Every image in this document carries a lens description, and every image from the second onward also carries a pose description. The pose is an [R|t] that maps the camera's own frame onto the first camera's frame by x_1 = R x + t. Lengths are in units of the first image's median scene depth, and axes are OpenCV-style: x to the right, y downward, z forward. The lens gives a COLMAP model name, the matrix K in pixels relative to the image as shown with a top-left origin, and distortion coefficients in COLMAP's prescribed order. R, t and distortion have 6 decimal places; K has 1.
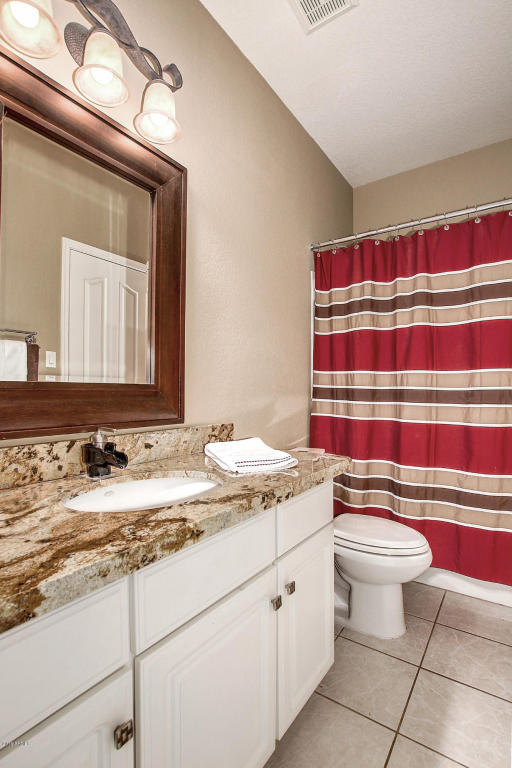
lens RADIAL K [[359.7, 0, 253.0], [0, 359.7, 409.1], [0, 0, 1]] dist [-0.028373, -0.000969]
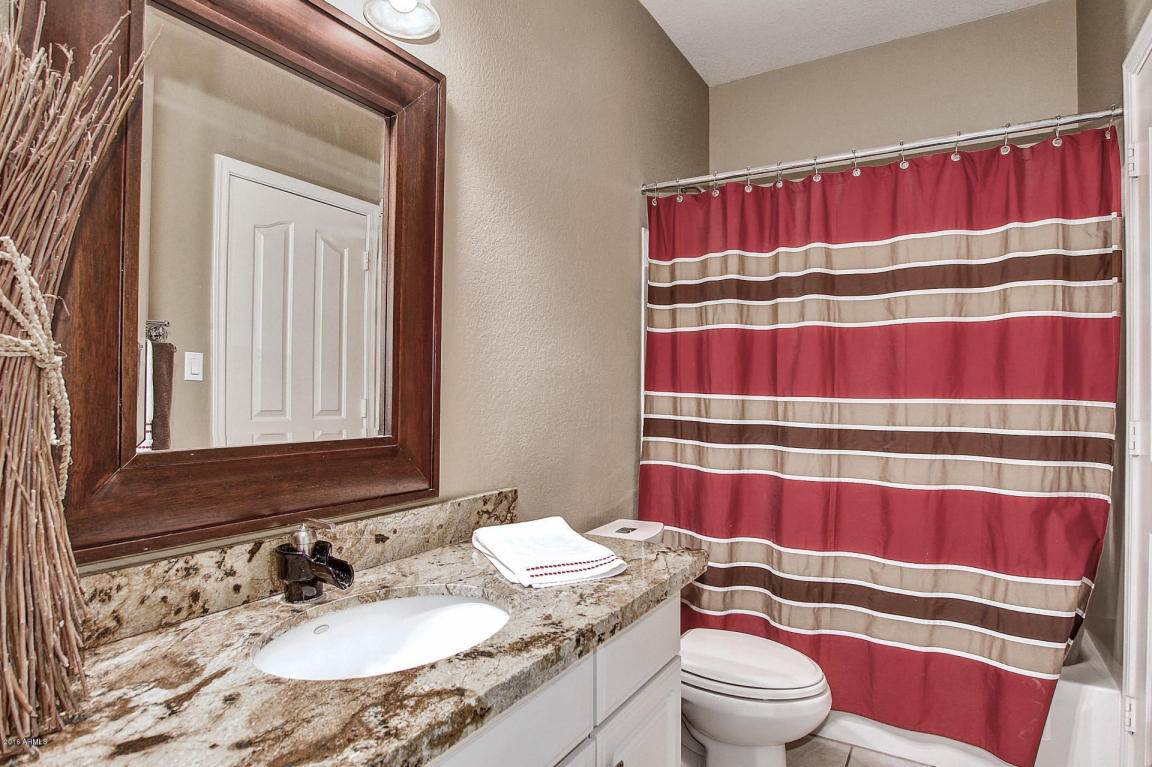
lens RADIAL K [[633.5, 0, 575.8], [0, 633.5, 384.5], [0, 0, 1]] dist [-0.024530, -0.000287]
pose [[0.996320, 0.005839, 0.085507, -0.050103], [-0.005384, 0.999970, -0.005548, -0.136096], [-0.085536, 0.005068, 0.996322, -0.080090]]
